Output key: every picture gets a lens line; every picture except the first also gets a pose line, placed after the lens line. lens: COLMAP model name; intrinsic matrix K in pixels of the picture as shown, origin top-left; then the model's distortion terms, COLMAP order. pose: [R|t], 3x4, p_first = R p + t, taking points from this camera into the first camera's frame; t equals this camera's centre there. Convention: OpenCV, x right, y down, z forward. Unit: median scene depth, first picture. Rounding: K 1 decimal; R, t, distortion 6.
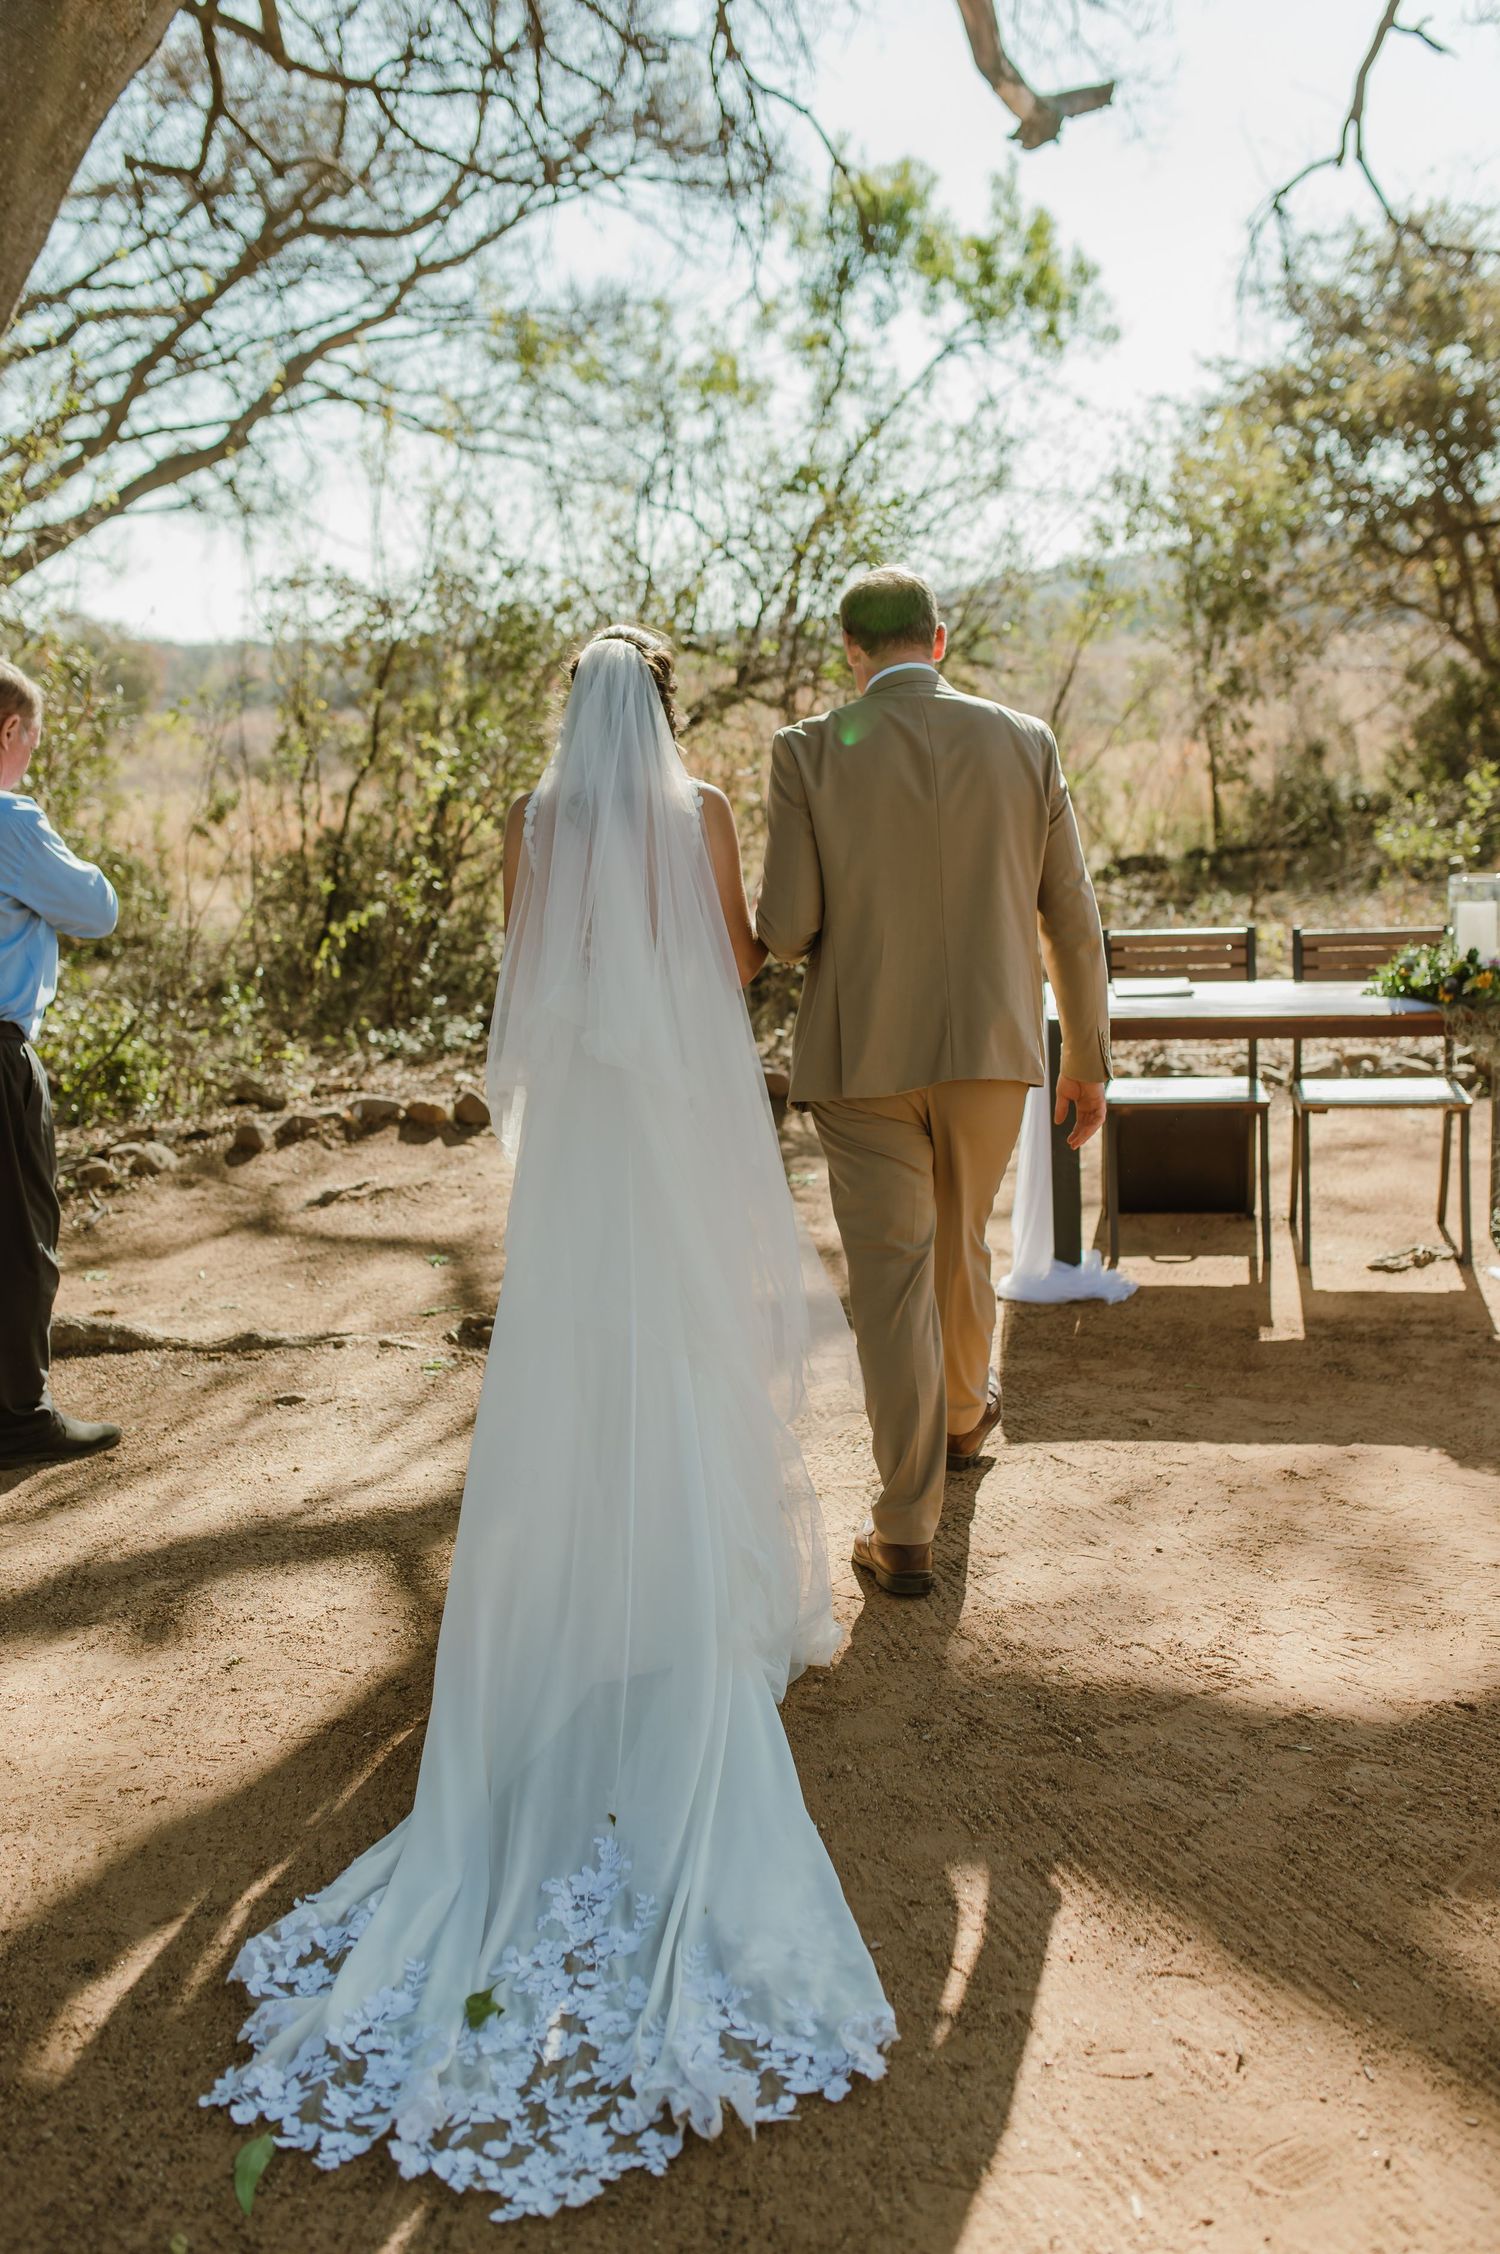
lens RADIAL K [[2136.5, 0, 766.5], [0, 2136.5, 1129.7], [0, 0, 1]] dist [0.023579, 0.000000]
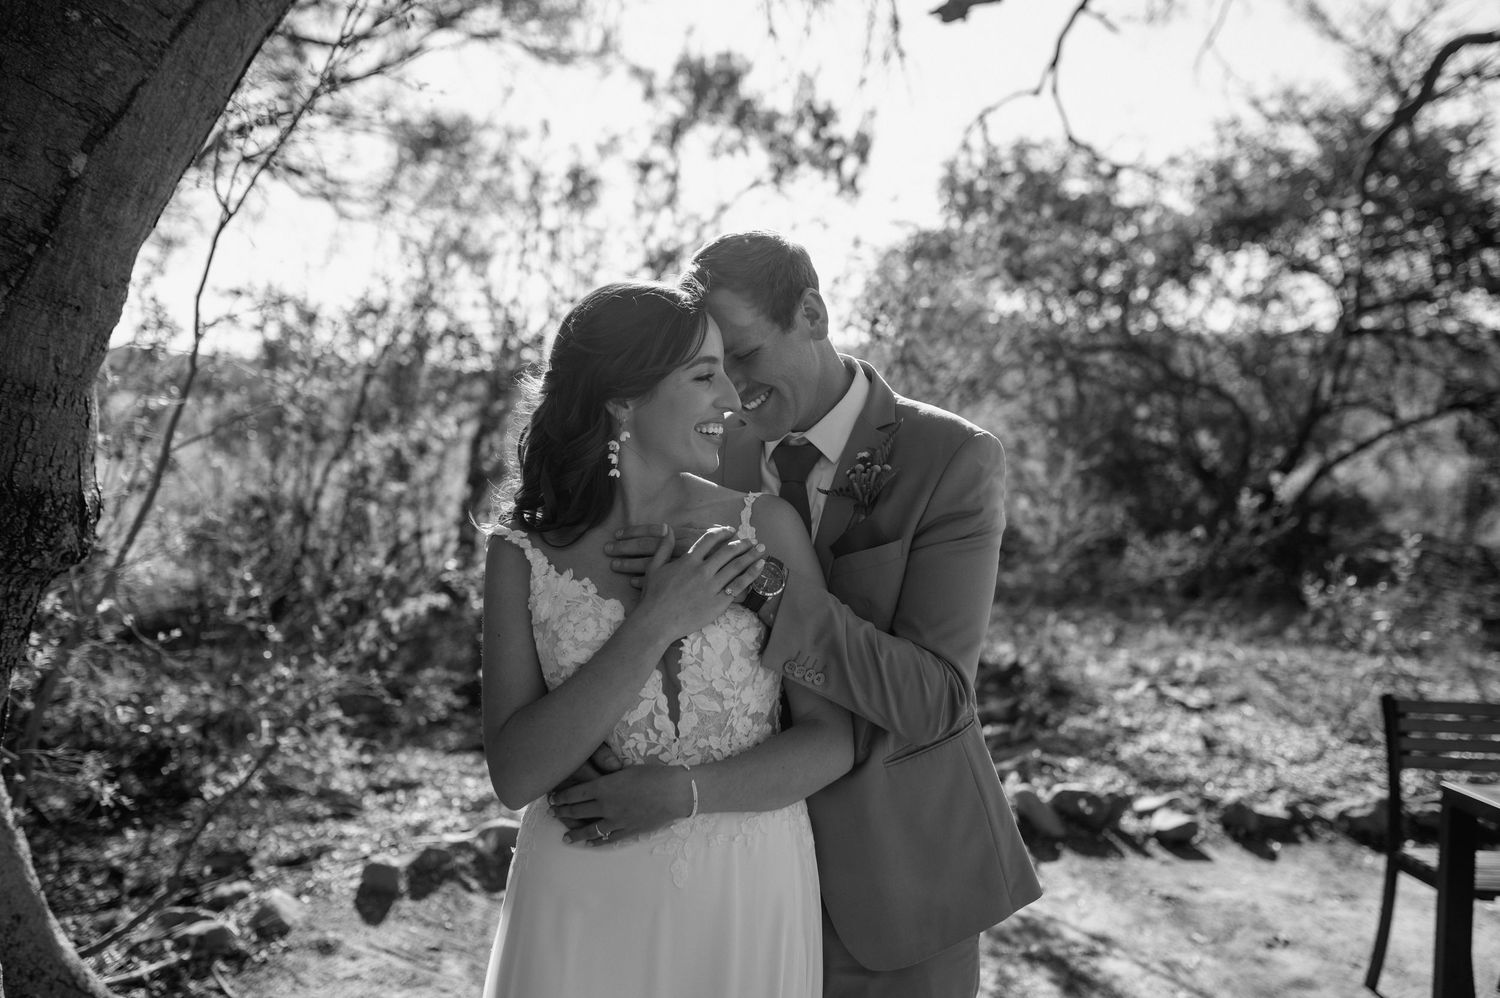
lens RADIAL K [[1421.8, 0, 753.8], [0, 1421.8, 498.7], [0, 0, 1]] dist [0.023579, 0.000000]
pose [[0.973945, 0.080777, 0.211910, -0.211288], [-0.047822, 0.986556, -0.156270, -0.058611], [-0.221684, 0.142064, 0.964714, 0.362555]]
